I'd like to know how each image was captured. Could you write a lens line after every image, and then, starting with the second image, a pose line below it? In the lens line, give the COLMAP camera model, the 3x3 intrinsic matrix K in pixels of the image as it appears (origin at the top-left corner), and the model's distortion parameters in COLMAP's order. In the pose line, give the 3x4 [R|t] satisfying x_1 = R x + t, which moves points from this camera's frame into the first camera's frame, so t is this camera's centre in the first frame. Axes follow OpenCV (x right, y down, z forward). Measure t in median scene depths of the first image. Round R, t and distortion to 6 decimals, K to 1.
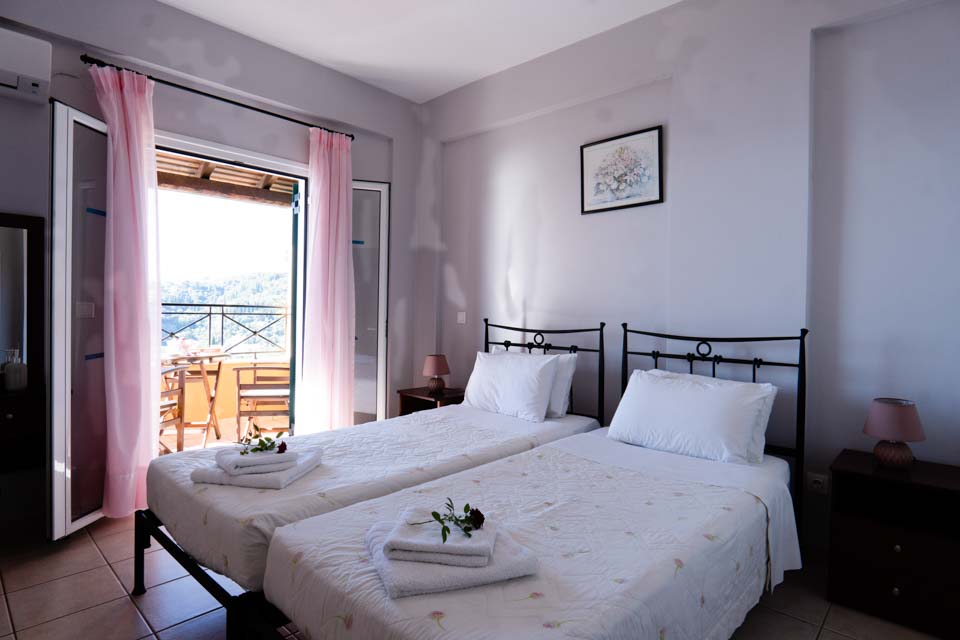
lens RADIAL K [[505.7, 0, 481.6], [0, 505.7, 315.5], [0, 0, 1]] dist [-0.032530, 0.000826]
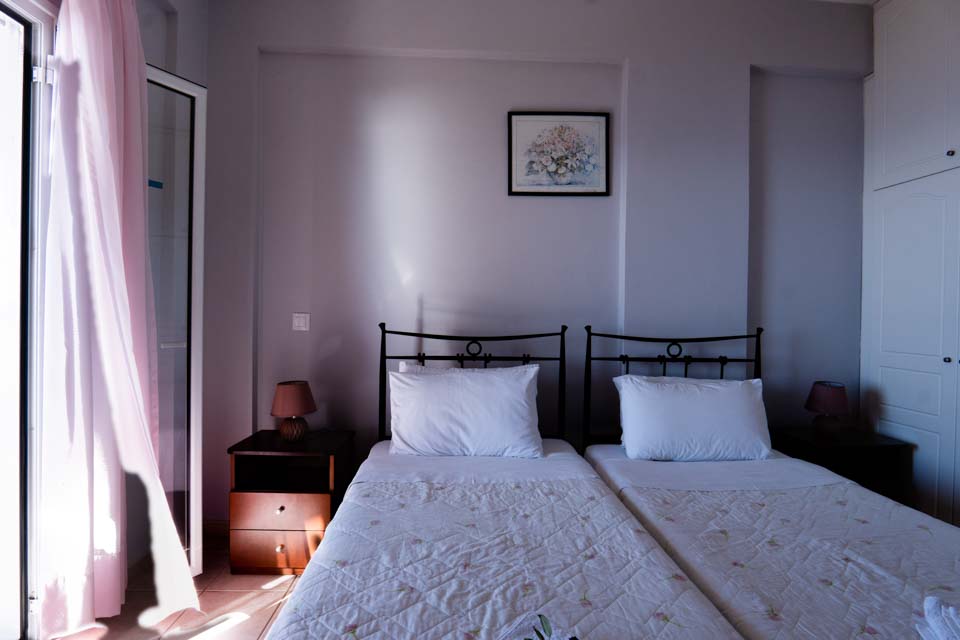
lens RADIAL K [[505.7, 0, 480.2], [0, 505.7, 317.4], [0, 0, 1]] dist [-0.032530, 0.000826]
pose [[0.707119, -0.011926, 0.706994, -0.453532], [0.005933, 0.999923, 0.010932, -0.009705], [-0.707069, -0.003536, 0.707135, 0.481255]]
